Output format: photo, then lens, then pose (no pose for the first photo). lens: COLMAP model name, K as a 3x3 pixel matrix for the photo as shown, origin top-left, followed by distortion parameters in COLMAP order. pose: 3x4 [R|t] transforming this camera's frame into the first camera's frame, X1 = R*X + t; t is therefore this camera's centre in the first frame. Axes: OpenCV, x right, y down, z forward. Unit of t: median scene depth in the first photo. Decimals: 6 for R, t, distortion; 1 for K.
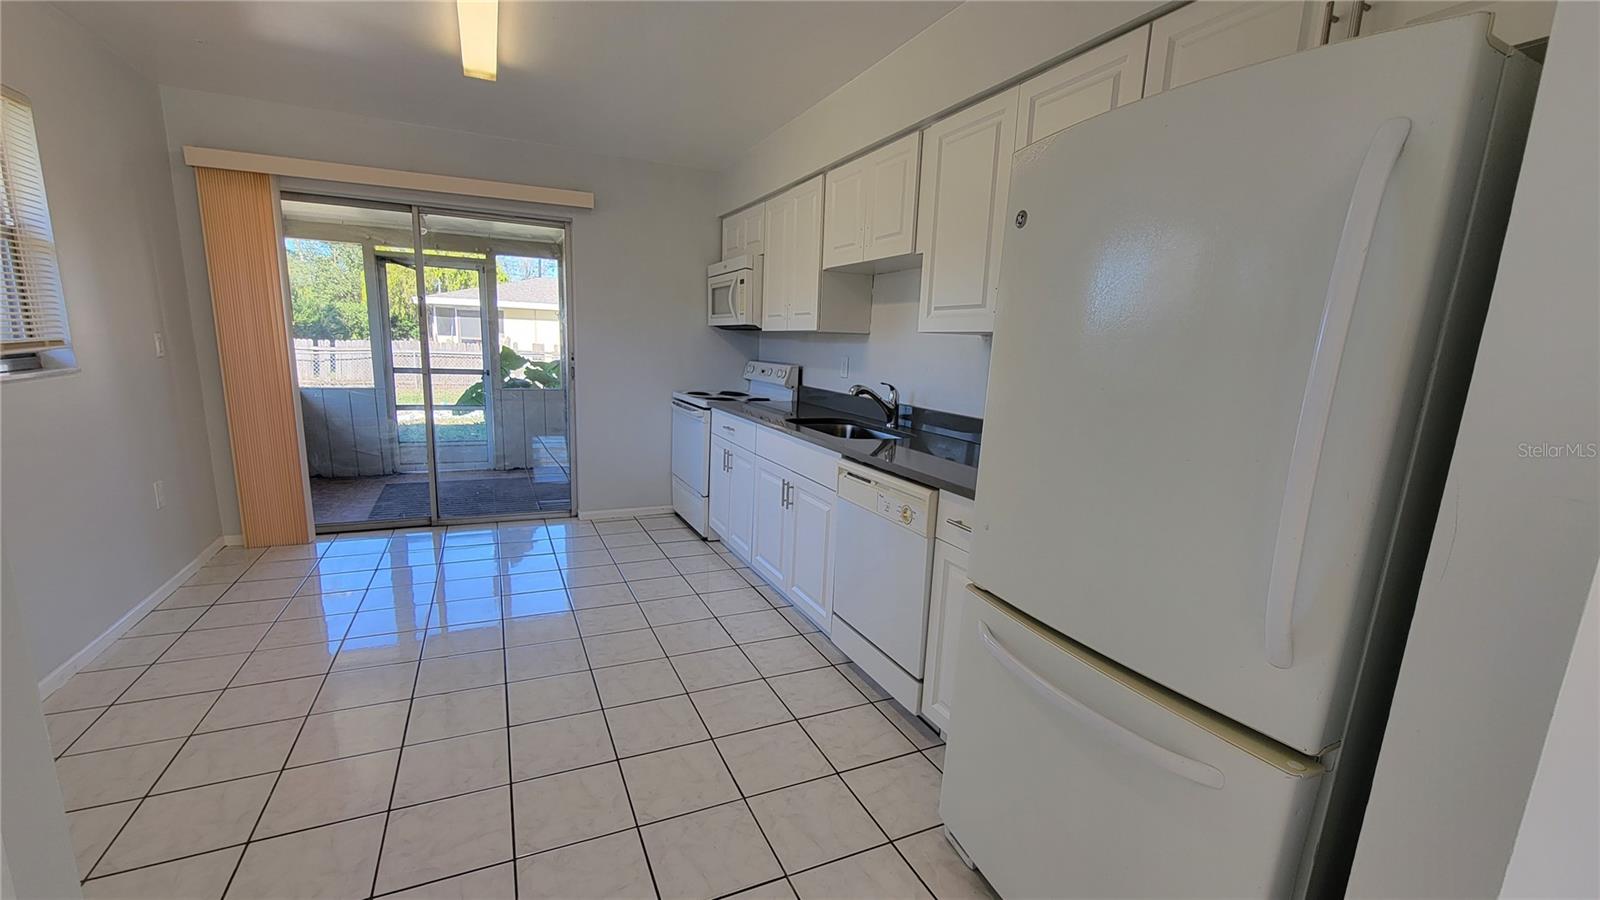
lens RADIAL K [[655.5, 0, 789.2], [0, 655.5, 469.8], [0, 0, 1]] dist [-0.001454, -0.000664]
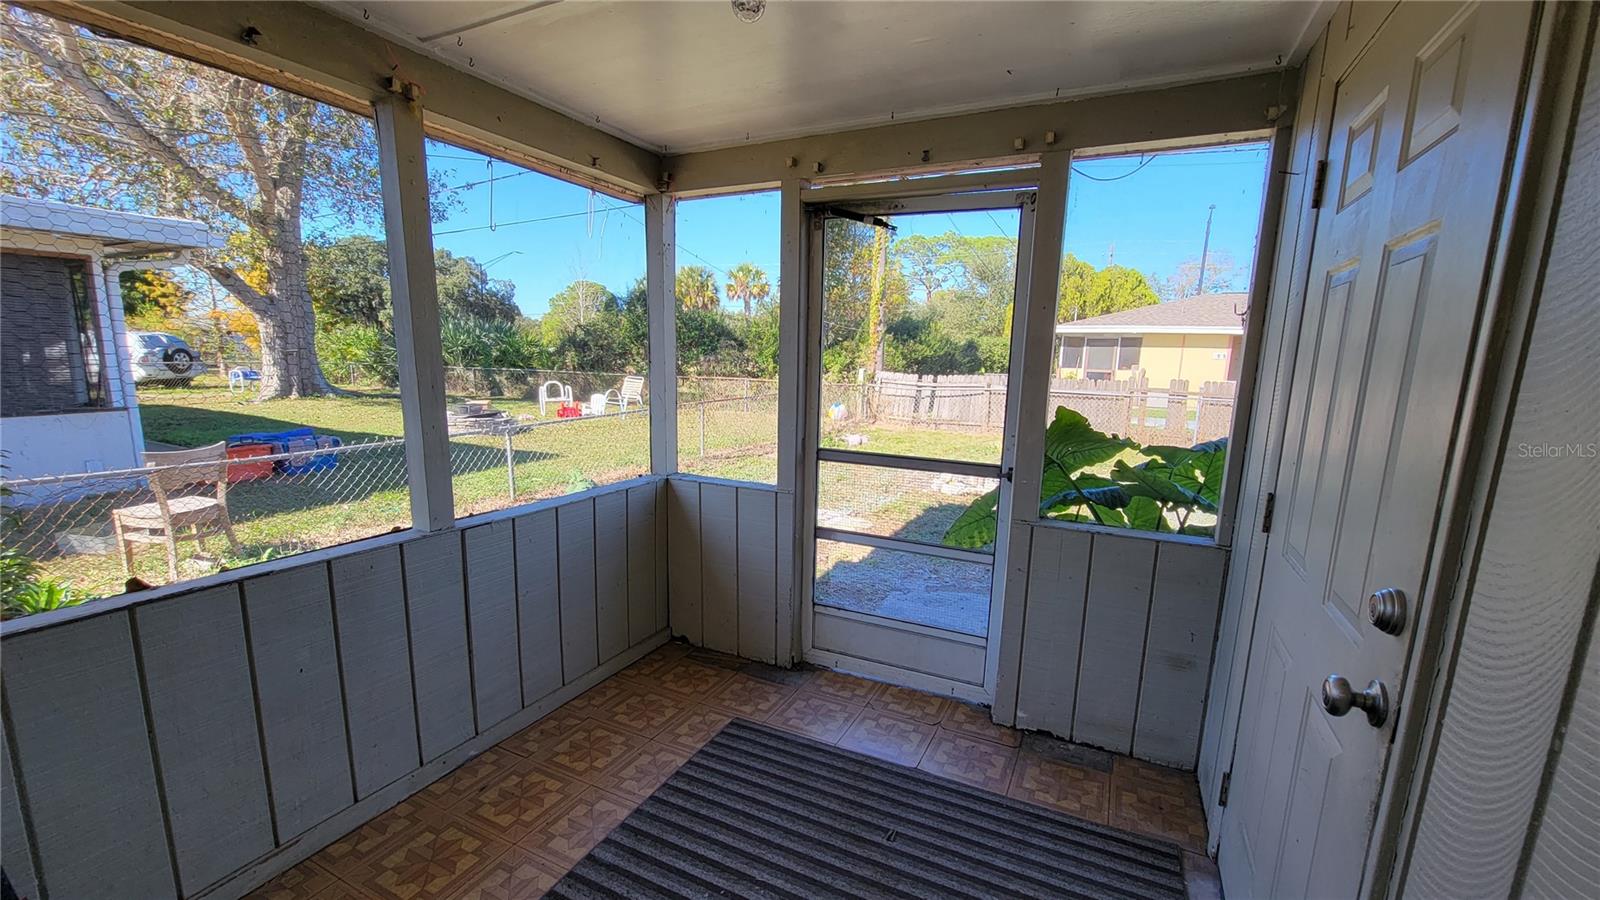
lens RADIAL K [[655.5, 0, 797.3], [0, 655.5, 478.3], [0, 0, 1]] dist [-0.001454, -0.000664]
pose [[0.630406, 0.118766, -0.767127, -0.228632], [-0.144039, 0.988962, 0.034742, -0.132908], [0.762785, 0.088595, 0.640554, 0.619061]]
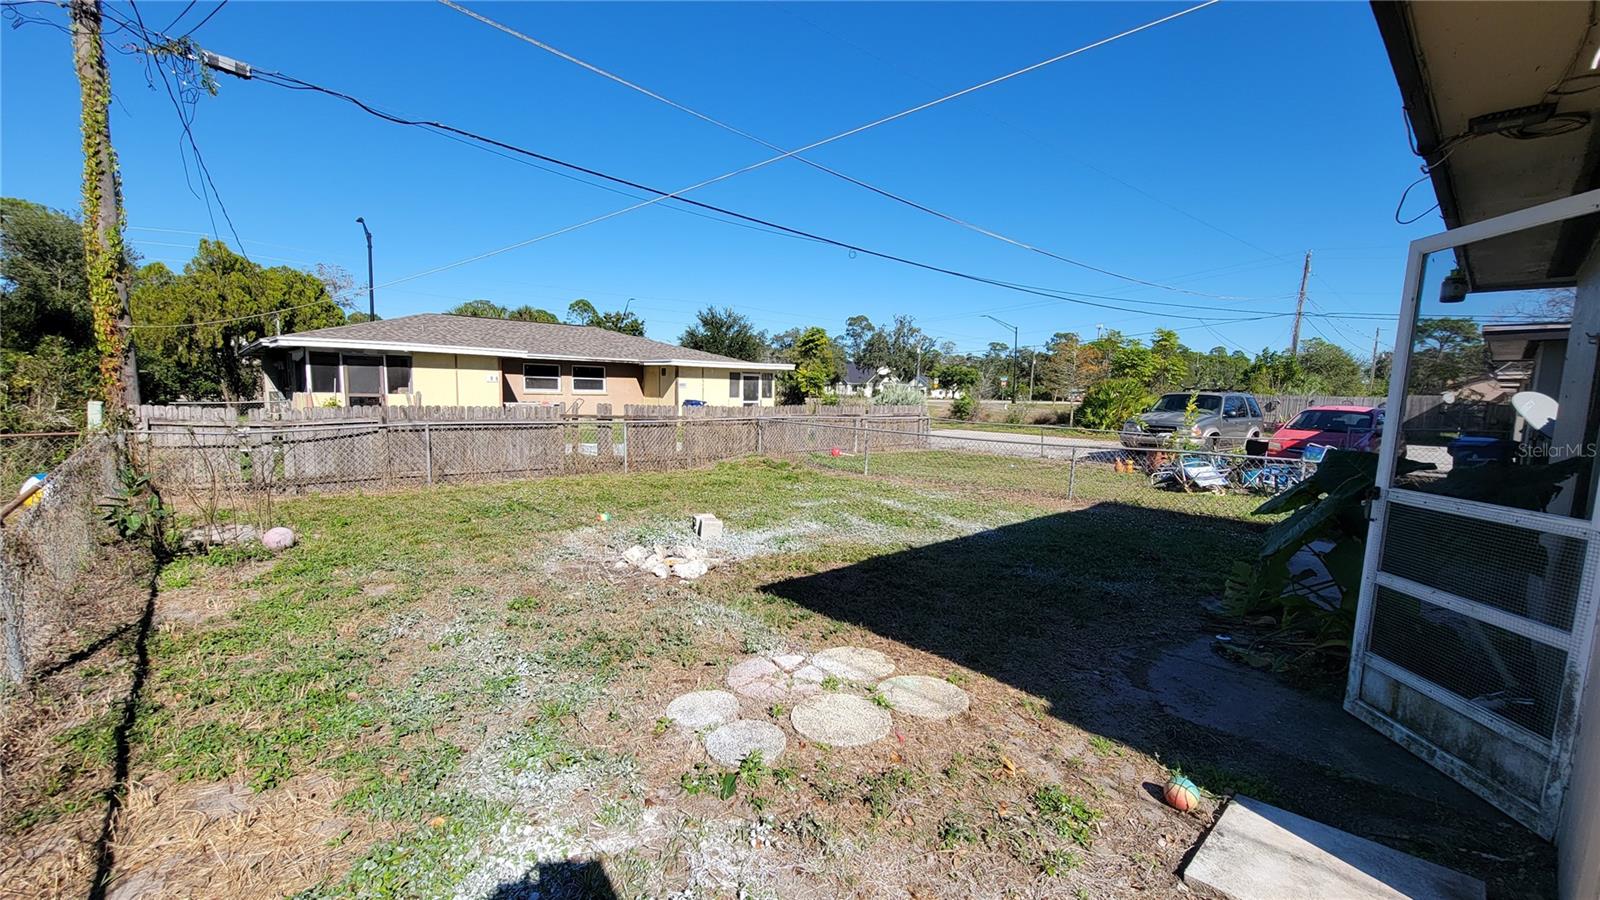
lens RADIAL K [[655.5, 0, 801.8], [0, 655.5, 459.3], [0, 0, 1]] dist [-0.001454, -0.000664]
pose [[0.945722, -0.057381, 0.319869, -0.993280], [0.082589, 0.994409, -0.065796, -0.178473], [-0.314306, 0.088642, 0.945174, 0.738592]]
